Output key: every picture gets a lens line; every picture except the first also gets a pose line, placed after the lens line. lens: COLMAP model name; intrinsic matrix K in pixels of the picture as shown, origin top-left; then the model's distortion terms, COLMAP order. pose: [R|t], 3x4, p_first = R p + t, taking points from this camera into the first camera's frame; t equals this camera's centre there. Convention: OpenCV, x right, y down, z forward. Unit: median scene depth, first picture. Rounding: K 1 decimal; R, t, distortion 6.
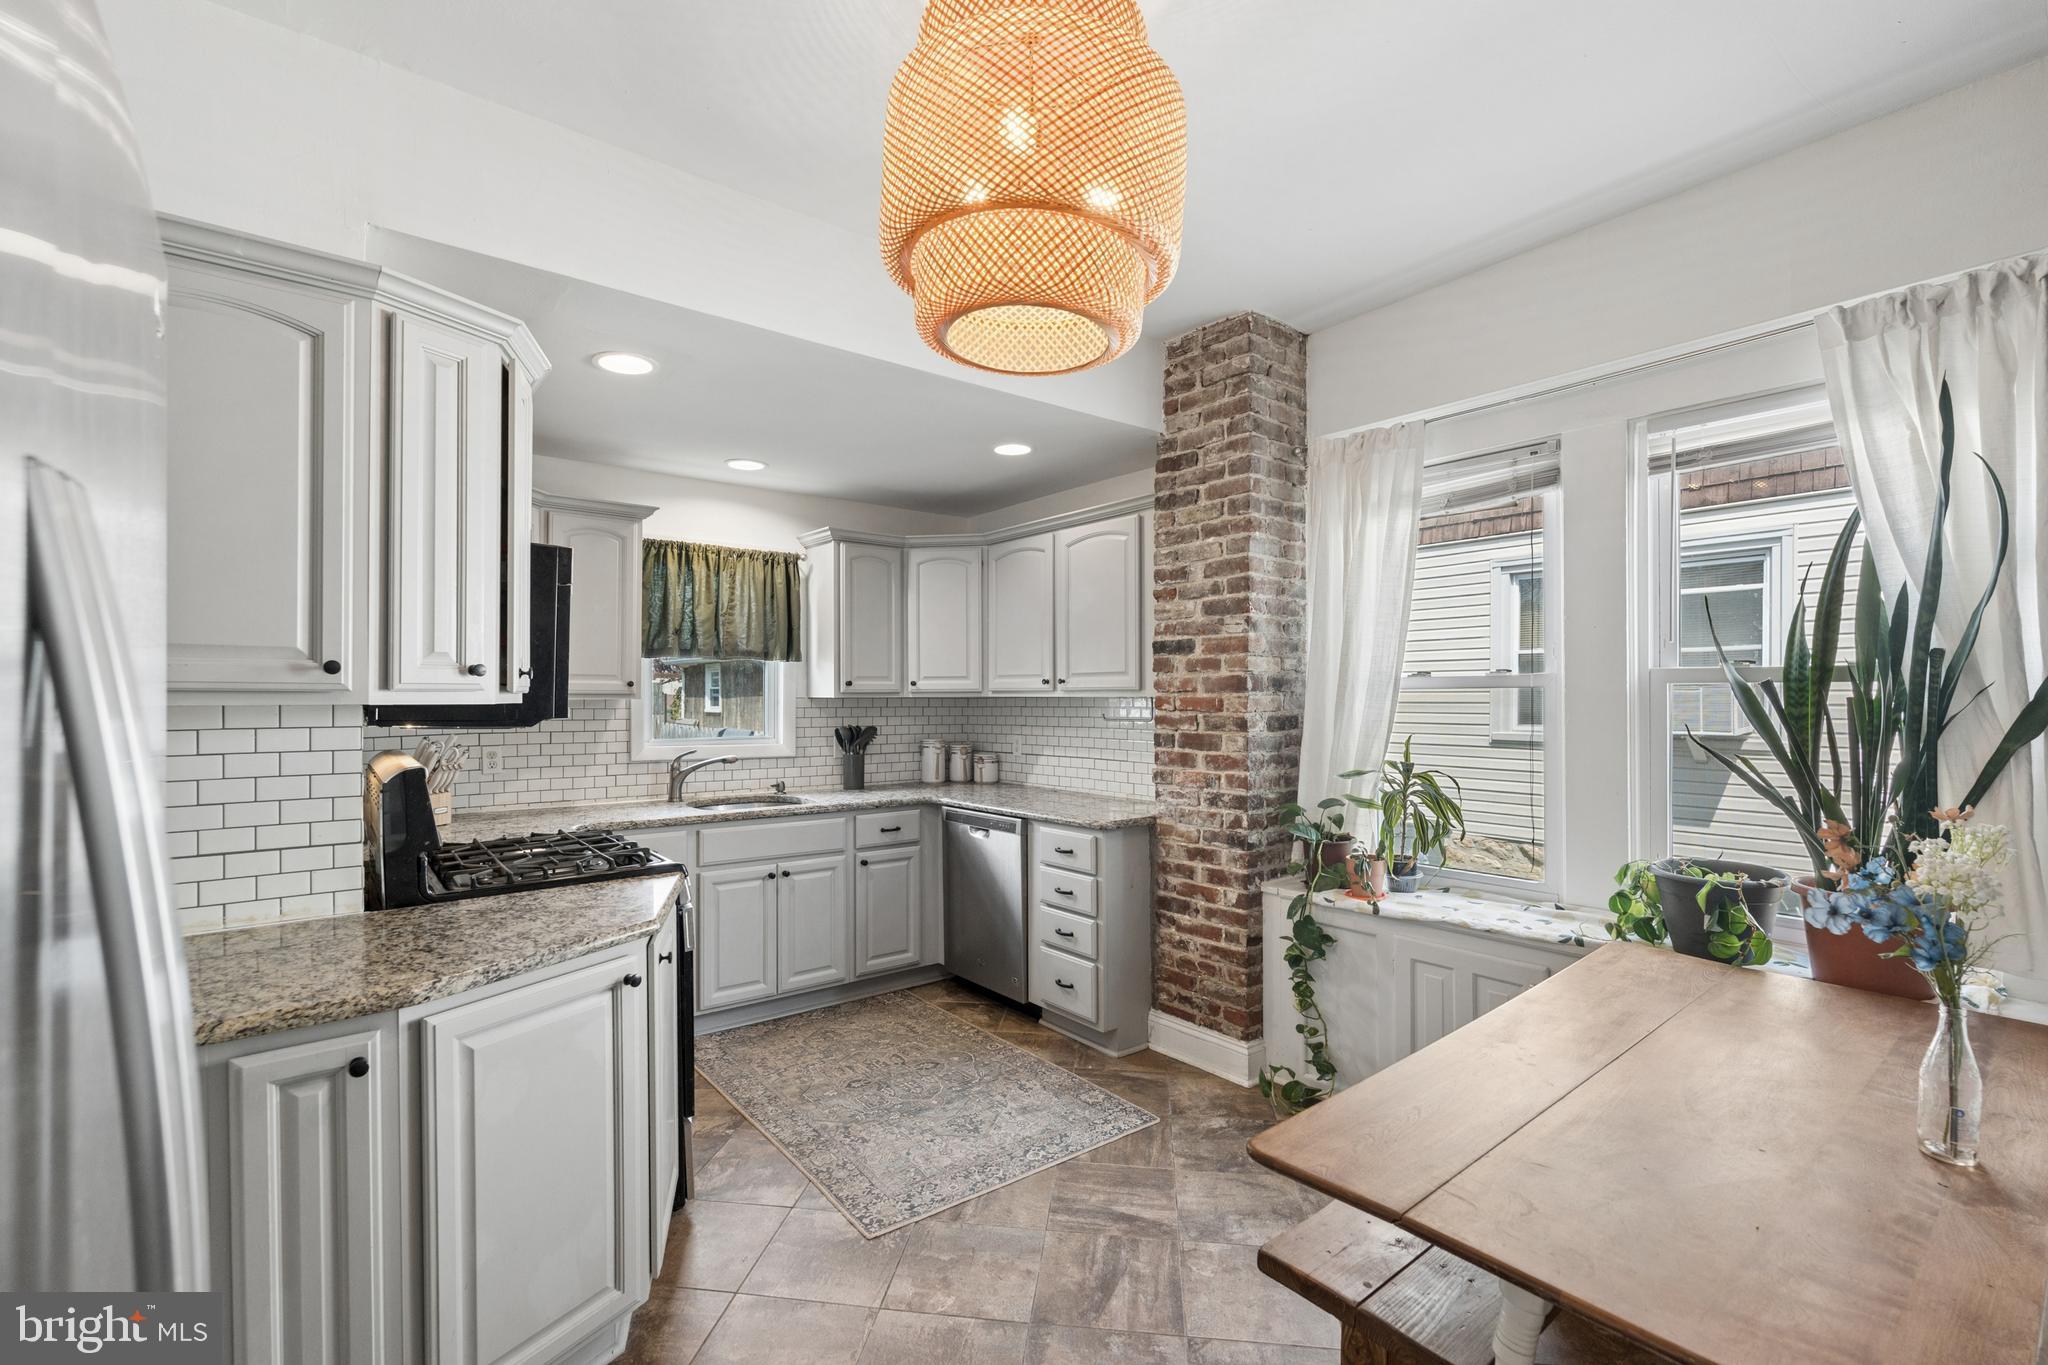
lens RADIAL K [[894.4, 0, 1024.6], [0, 894.4, 686.5], [0, 0, 1]] dist [-0.002324, -0.000076]
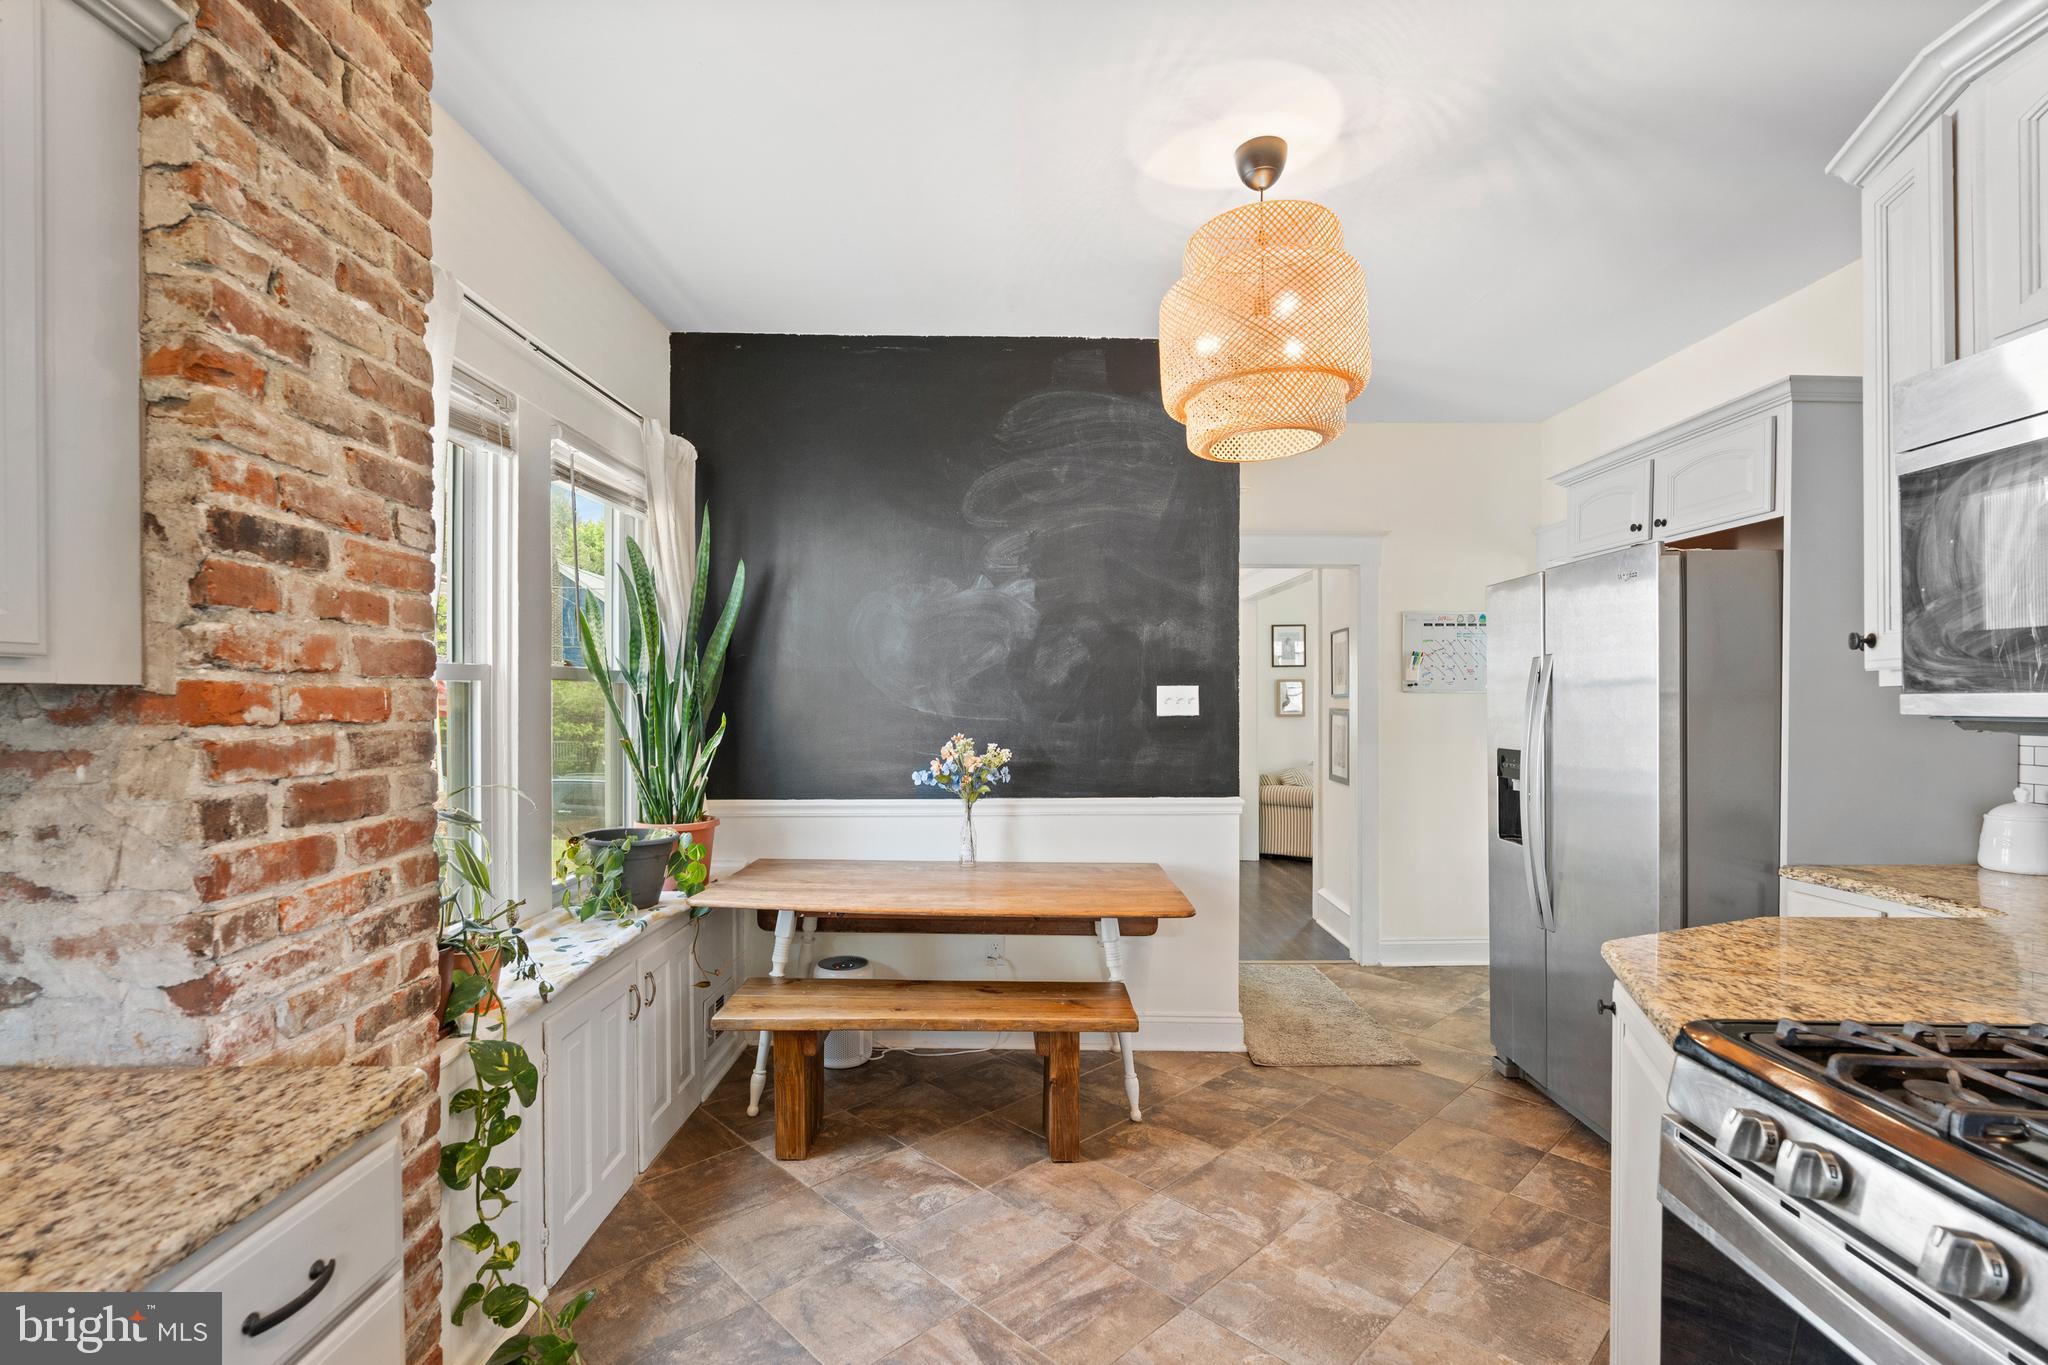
lens RADIAL K [[894.4, 0, 1023.6], [0, 894.4, 699.3], [0, 0, 1]] dist [-0.002324, -0.000076]
pose [[-0.779520, 0.004472, 0.626361, -0.245493], [0.000308, 0.999977, -0.006756, 0.017246], [-0.626377, -0.005074, -0.779504, 0.965377]]
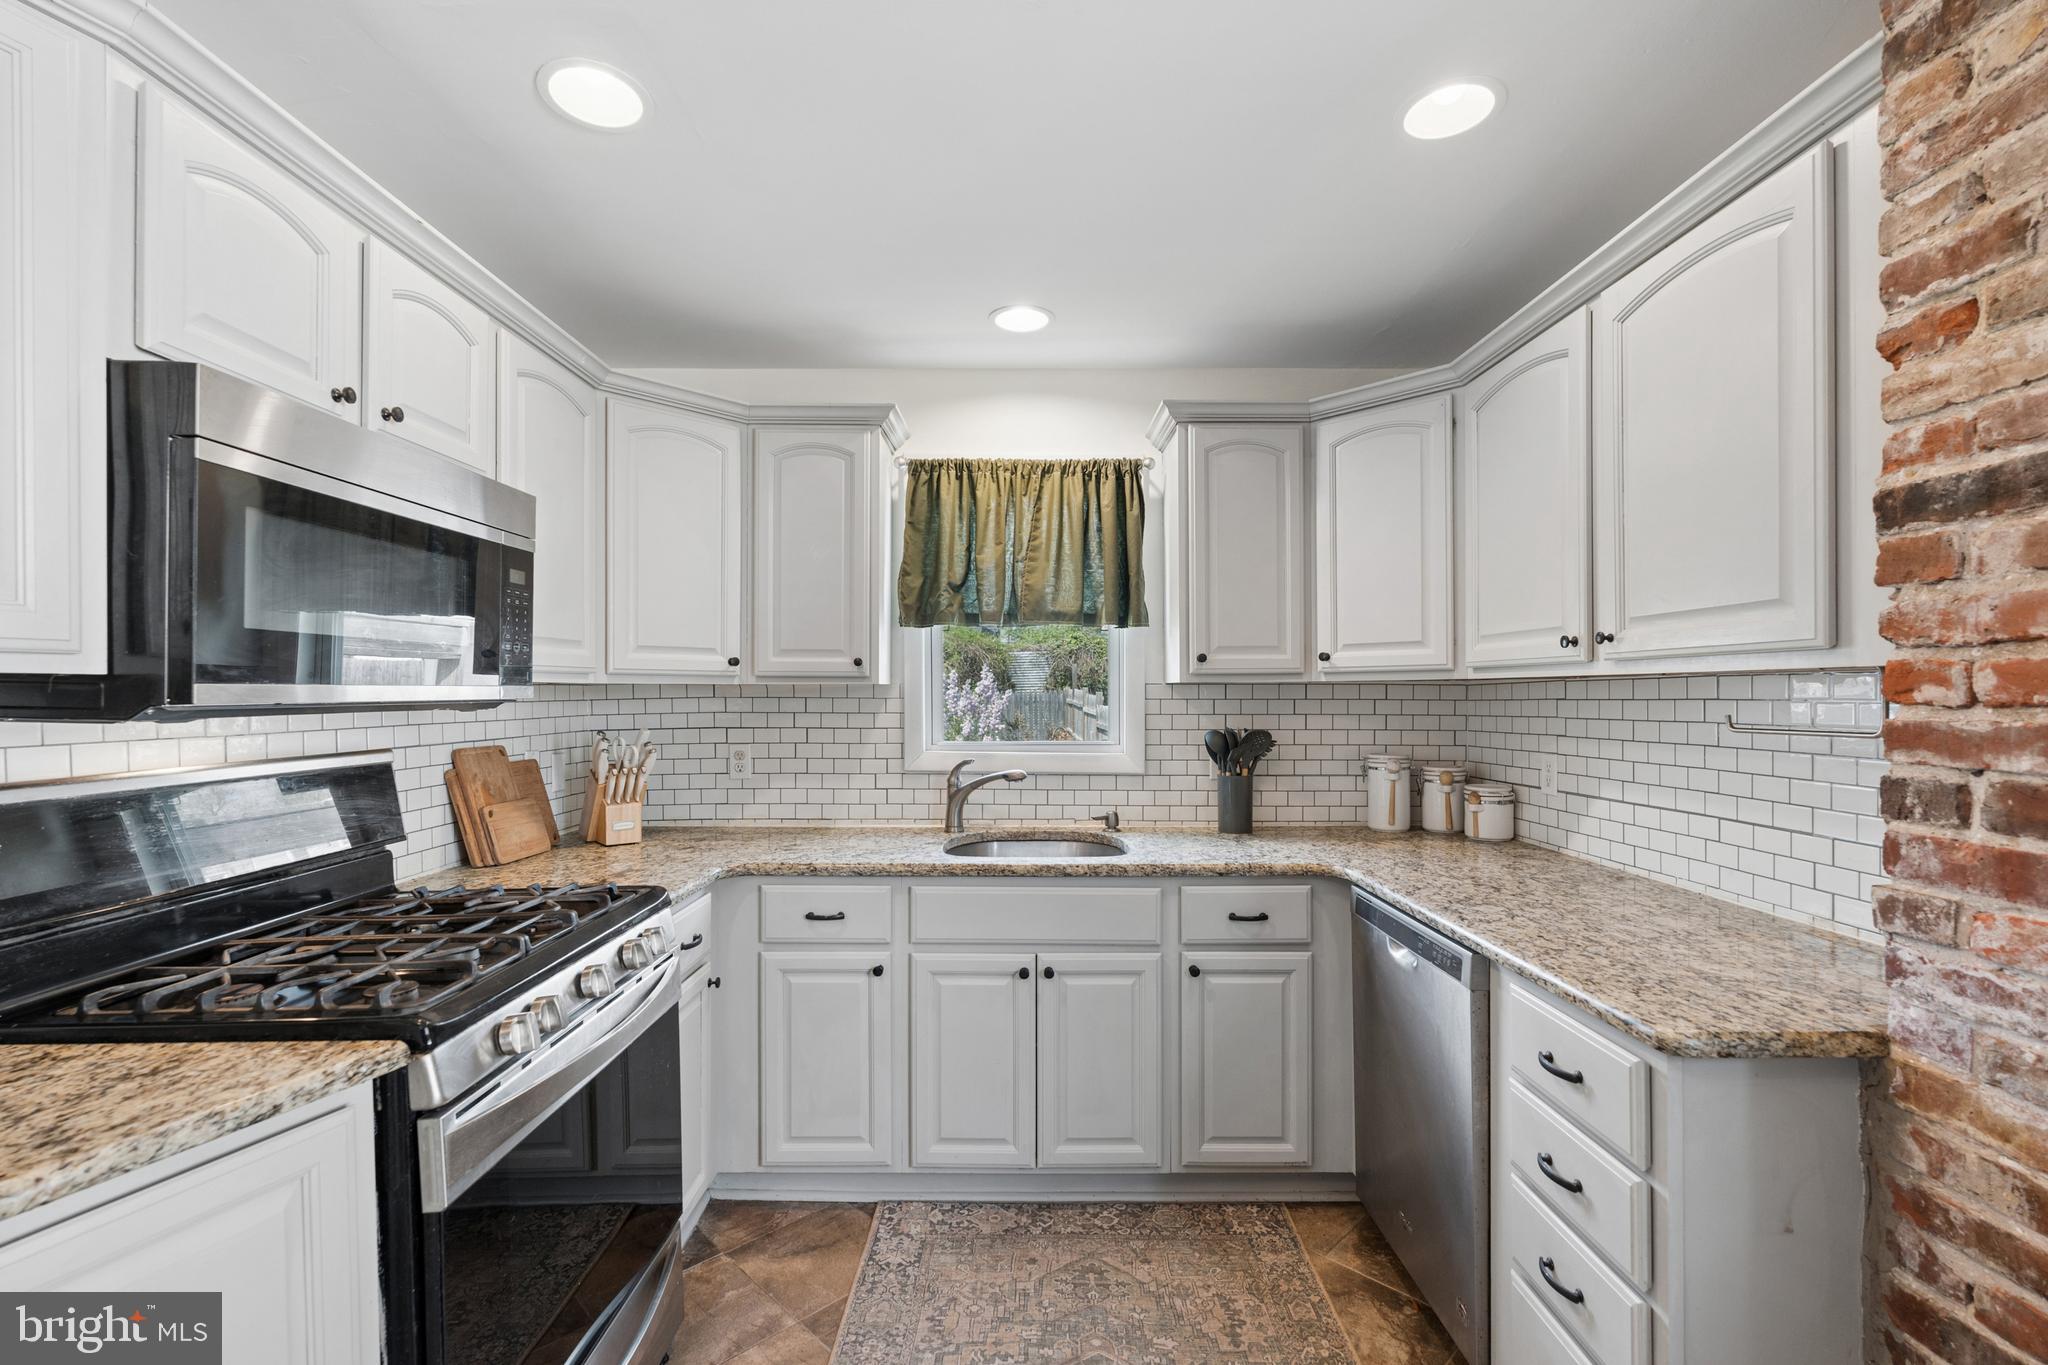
lens RADIAL K [[894.4, 0, 1033.3], [0, 894.4, 692.9], [0, 0, 1]] dist [-0.002324, -0.000076]
pose [[0.788043, -0.000506, -0.615620, 0.092428], [0.006636, 0.999949, 0.007672, 0.015992], [0.615585, -0.010131, 0.788006, 0.505437]]
